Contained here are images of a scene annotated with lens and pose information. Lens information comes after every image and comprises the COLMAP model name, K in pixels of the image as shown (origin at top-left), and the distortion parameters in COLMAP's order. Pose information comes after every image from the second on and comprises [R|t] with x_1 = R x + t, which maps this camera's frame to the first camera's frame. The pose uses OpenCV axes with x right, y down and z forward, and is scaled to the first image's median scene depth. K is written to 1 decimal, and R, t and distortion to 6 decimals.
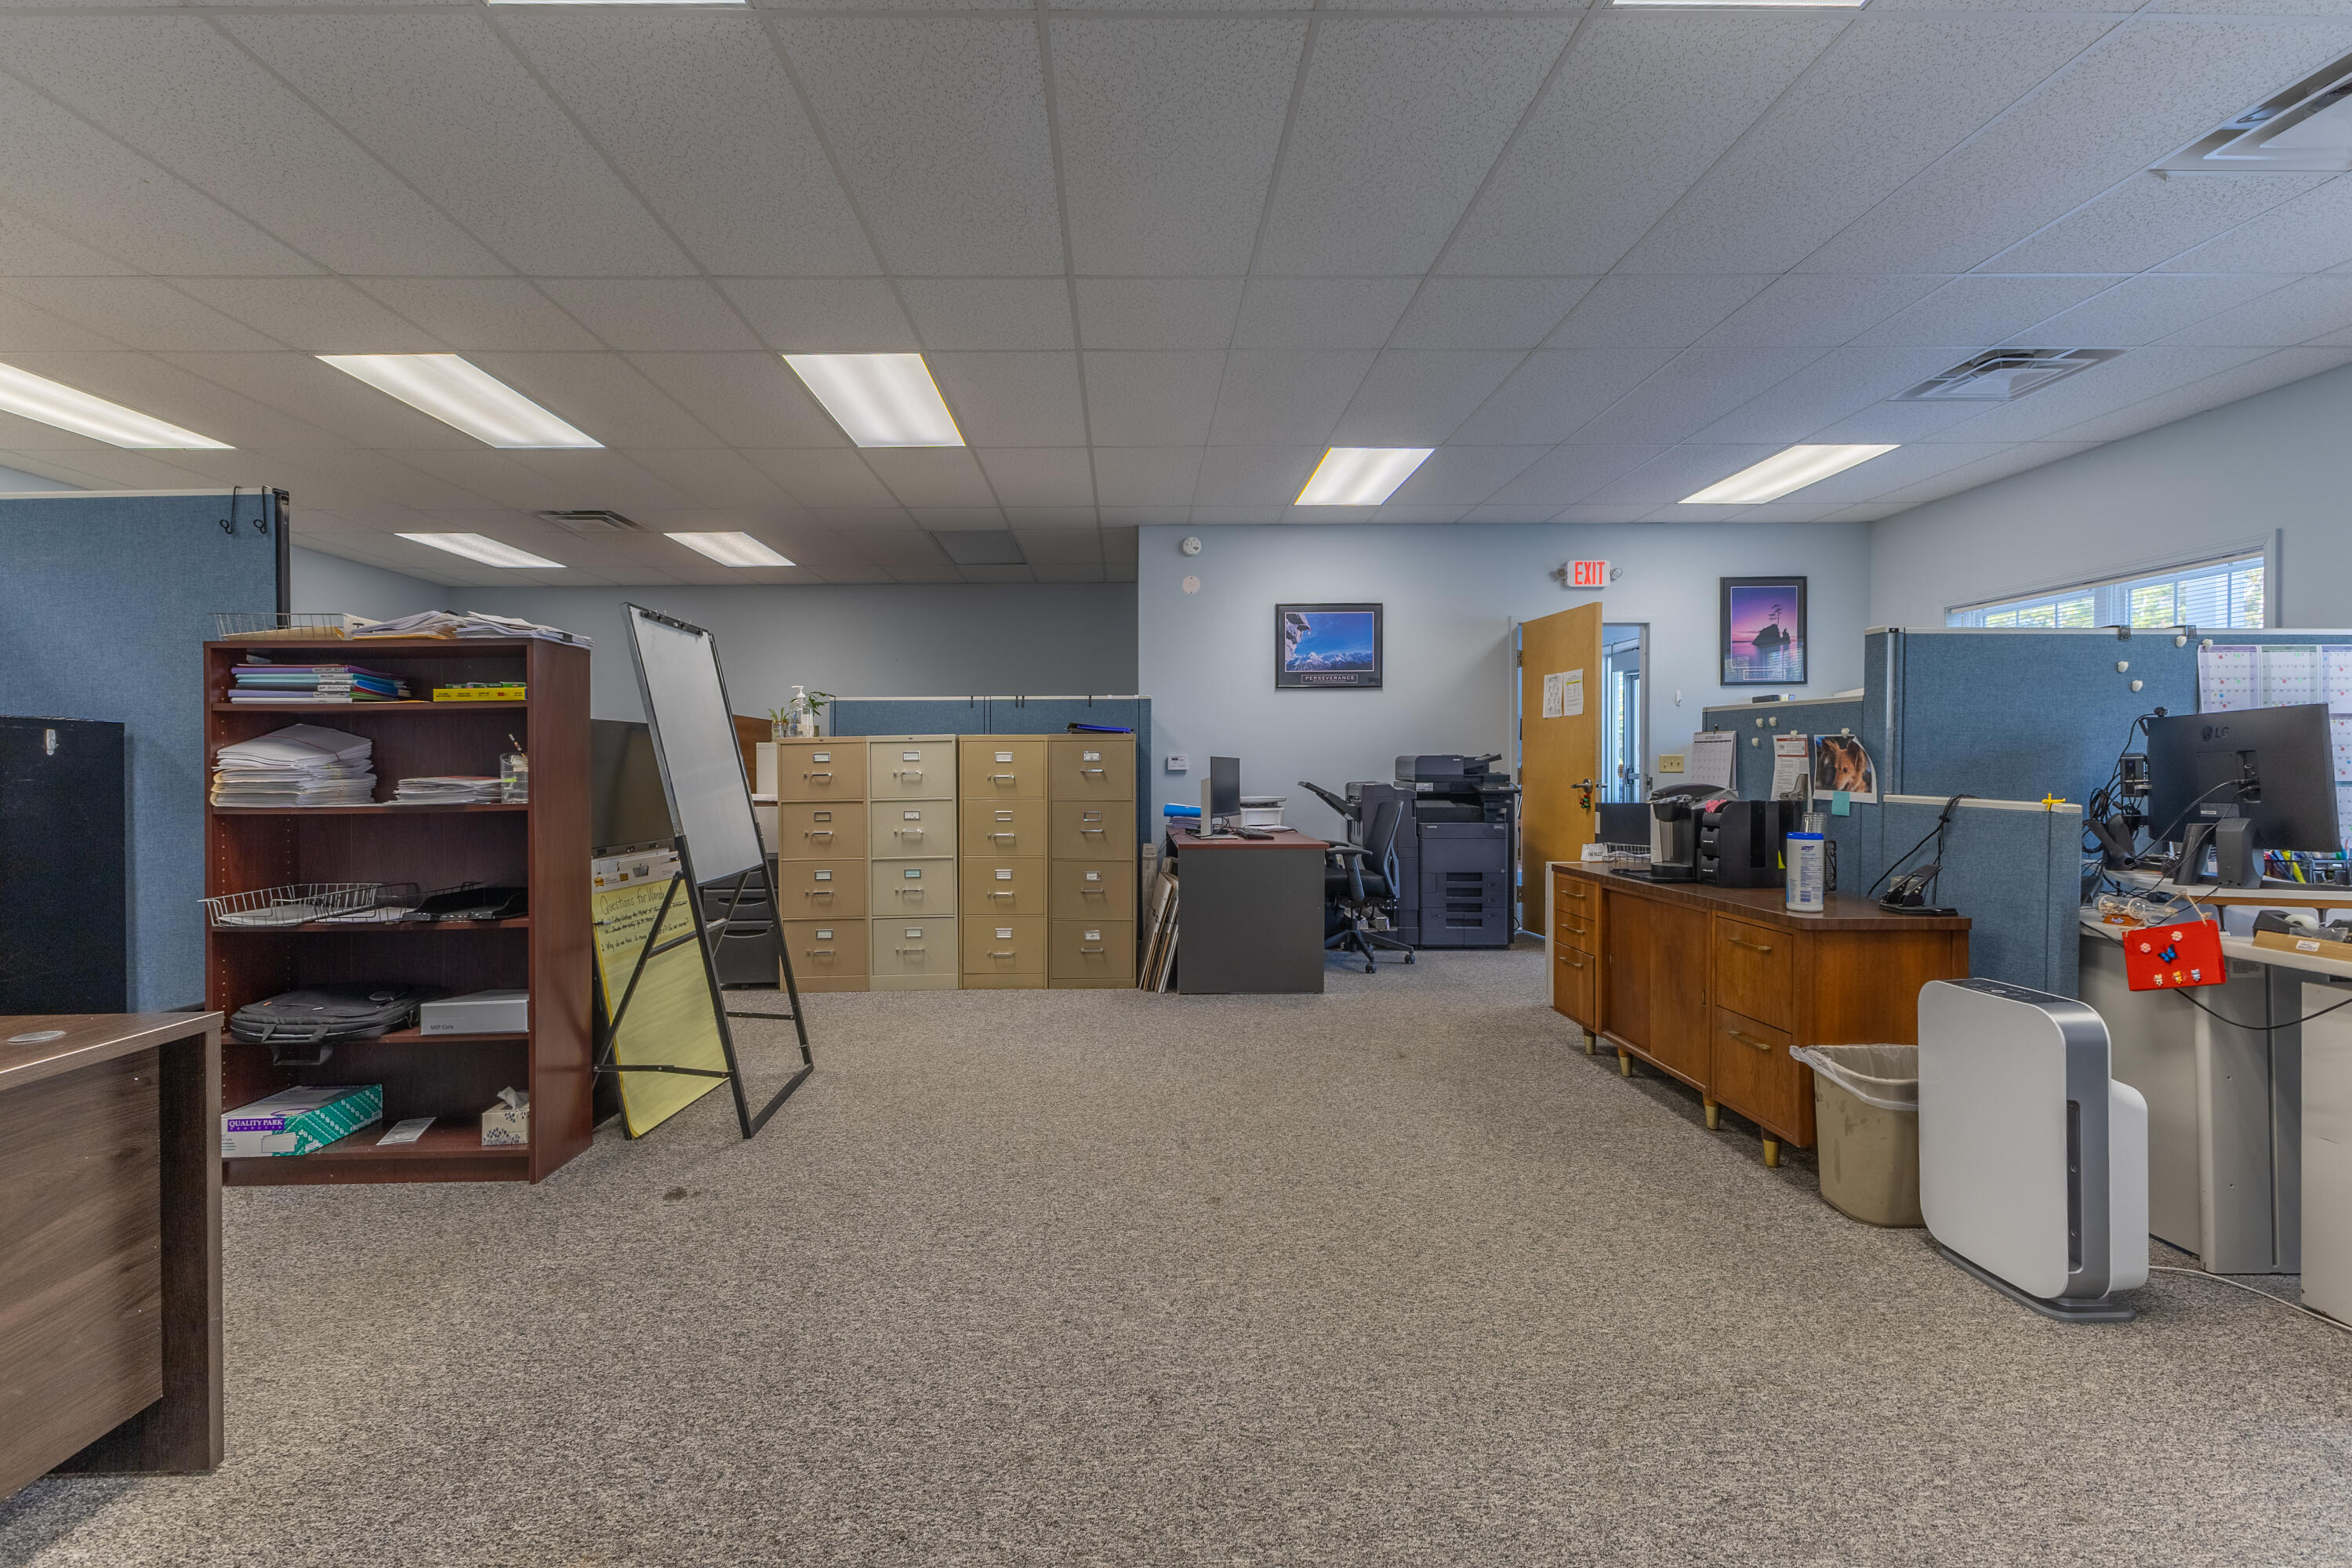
lens RADIAL K [[1030.6, 0, 1168.6], [0, 1030.6, 774.0], [0, 0, 1]] dist [0.001418, -0.000248]
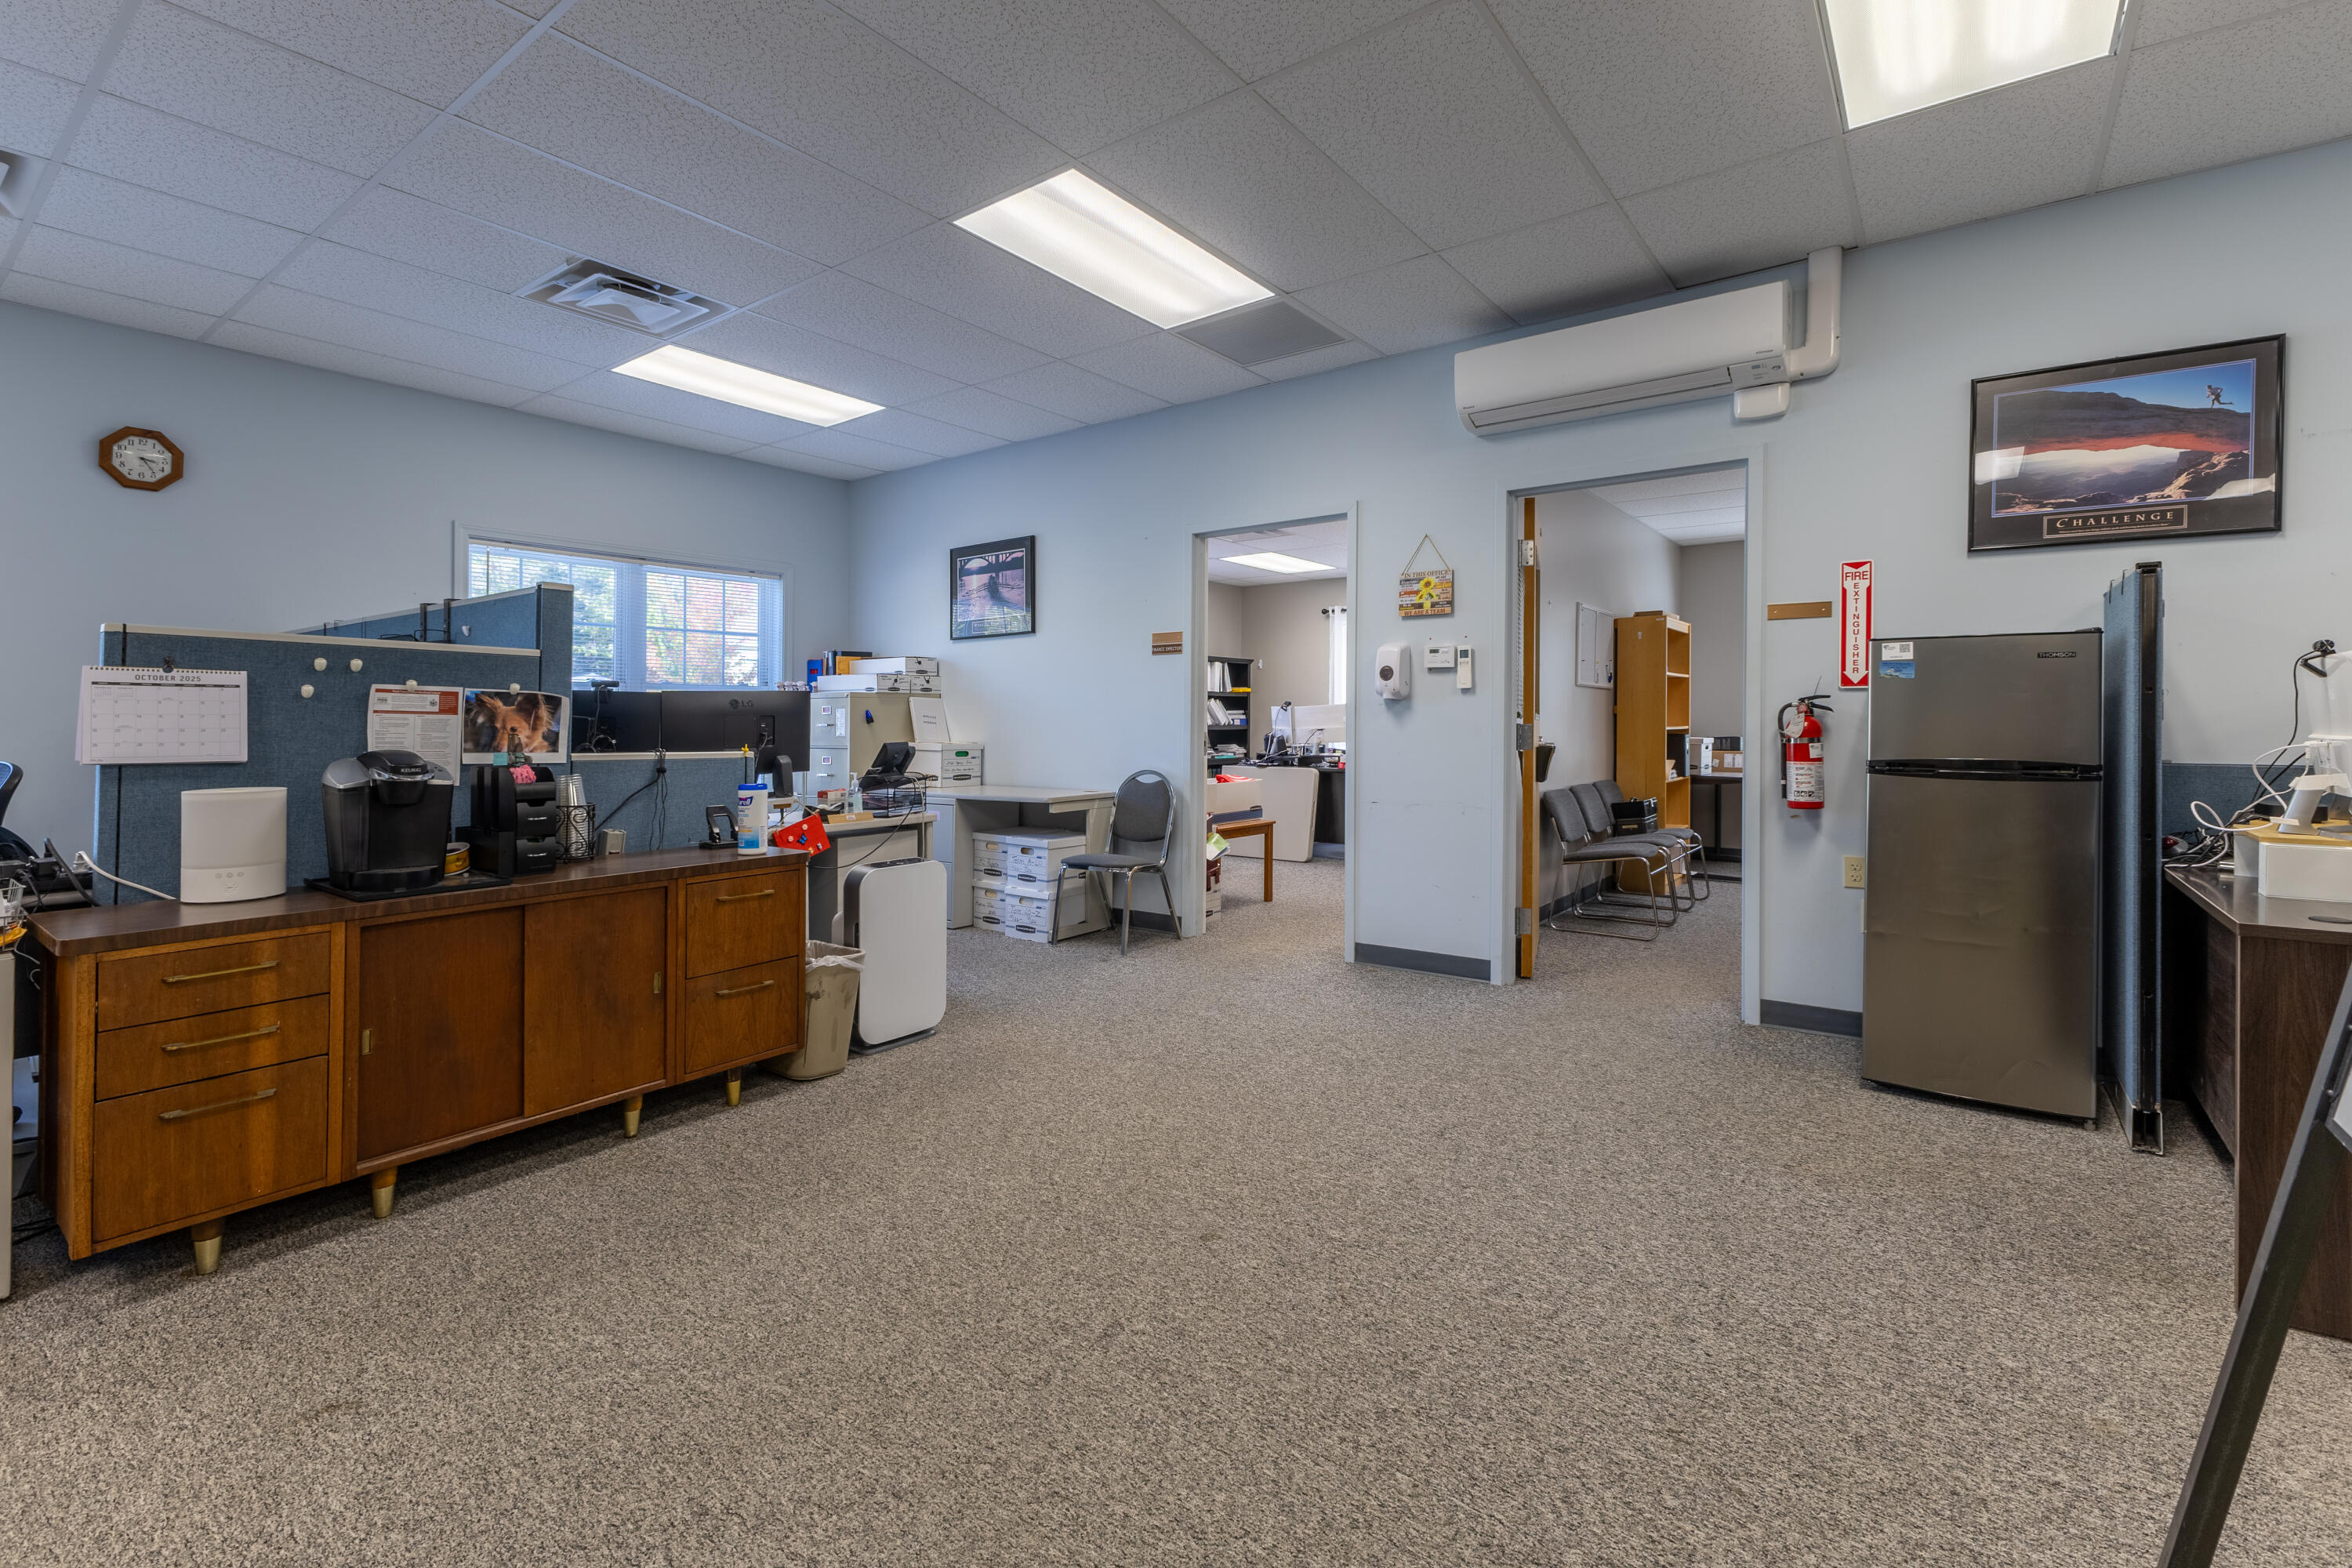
lens RADIAL K [[1030.6, 0, 1170.6], [0, 1030.6, 719.2], [0, 0, 1]] dist [0.001418, -0.000248]
pose [[-0.769824, 0.012452, 0.638134, -0.390129], [0.013296, 0.999906, -0.003471, -0.002166], [-0.638117, 0.005812, -0.769917, 1.380694]]
